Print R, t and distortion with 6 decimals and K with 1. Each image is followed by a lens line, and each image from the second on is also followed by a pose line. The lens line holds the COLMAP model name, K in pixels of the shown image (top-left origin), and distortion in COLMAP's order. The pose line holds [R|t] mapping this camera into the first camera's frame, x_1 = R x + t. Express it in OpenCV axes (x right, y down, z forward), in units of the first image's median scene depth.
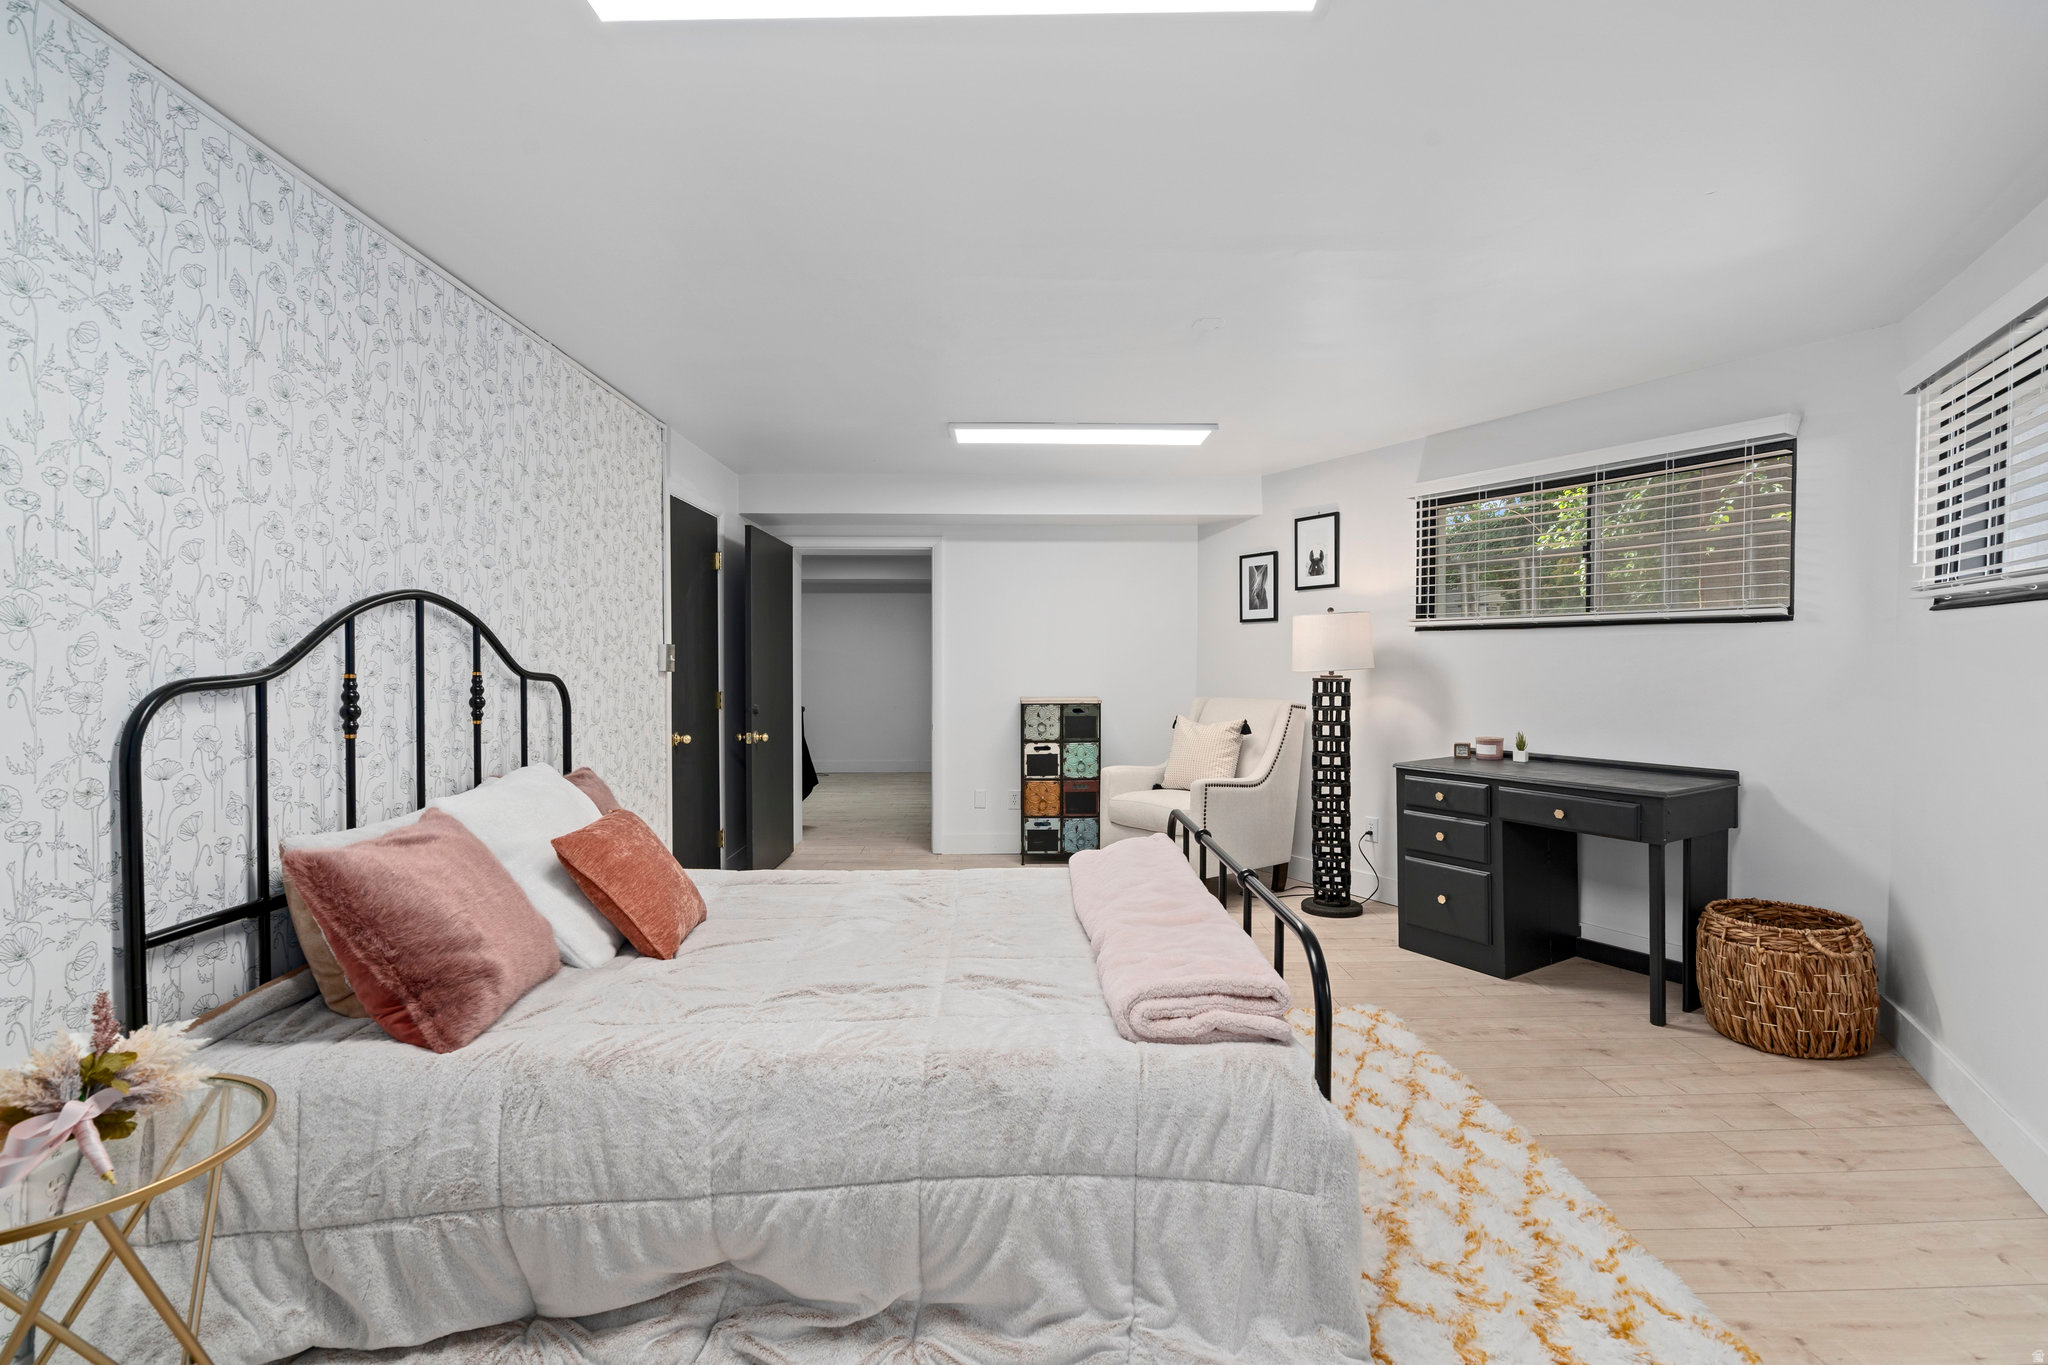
lens RADIAL K [[928.4, 0, 1027.9], [0, 928.4, 674.3], [0, 0, 1]] dist [-0.001106, 0.002364]
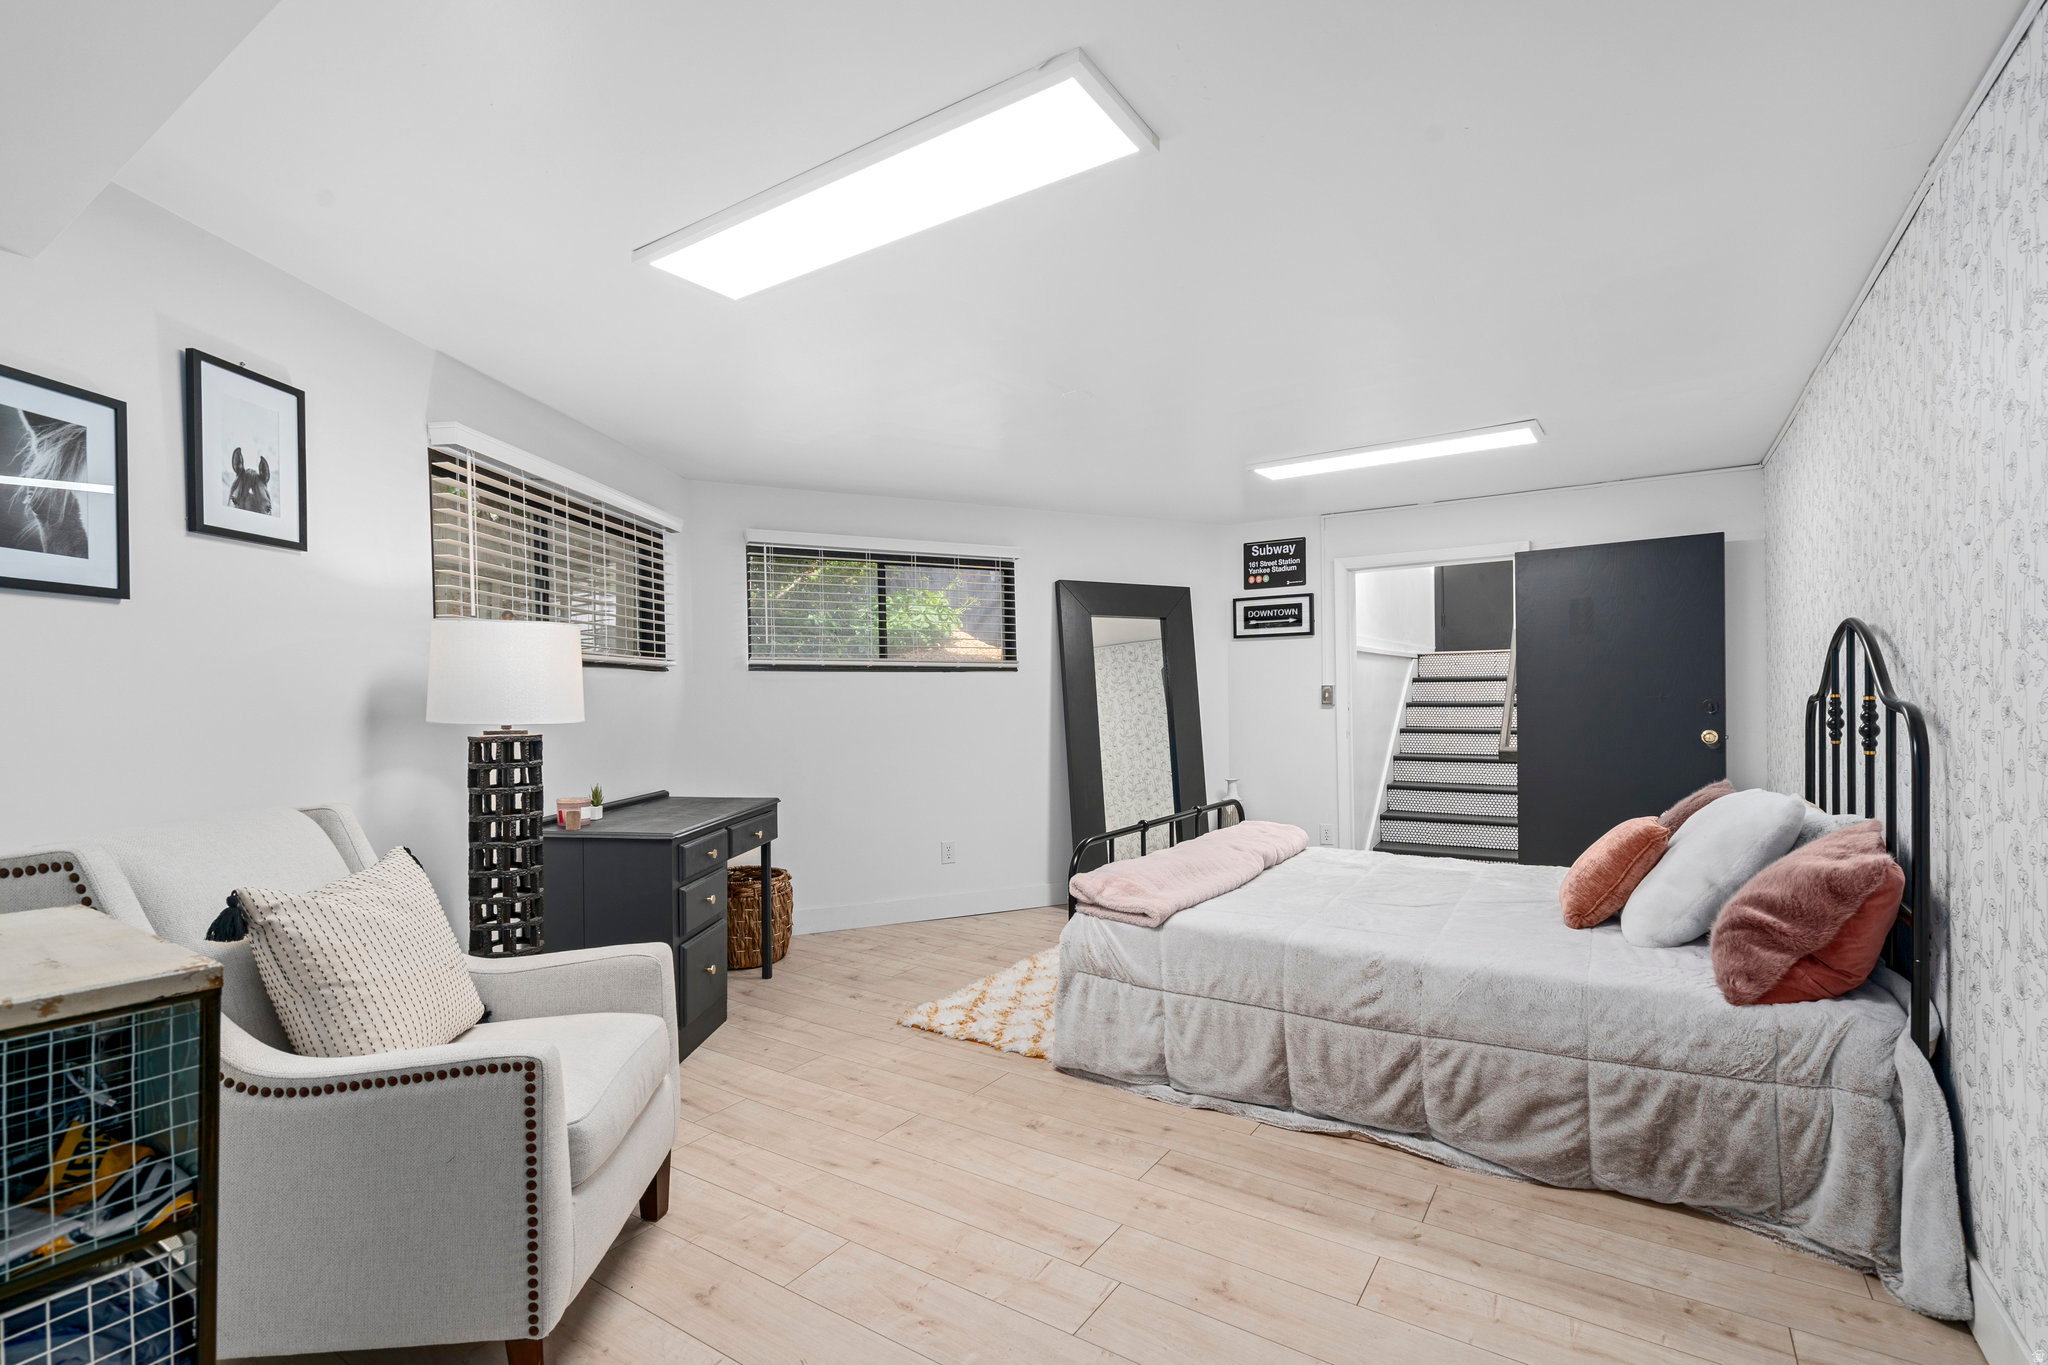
lens RADIAL K [[928.4, 0, 1027.6], [0, 928.4, 690.4], [0, 0, 1]] dist [-0.001106, 0.002364]
pose [[-0.824821, 0.013538, 0.565231, -0.289634], [0.024090, 0.999647, 0.011211, -0.024304], [-0.564880, 0.022864, -0.824856, 1.471534]]
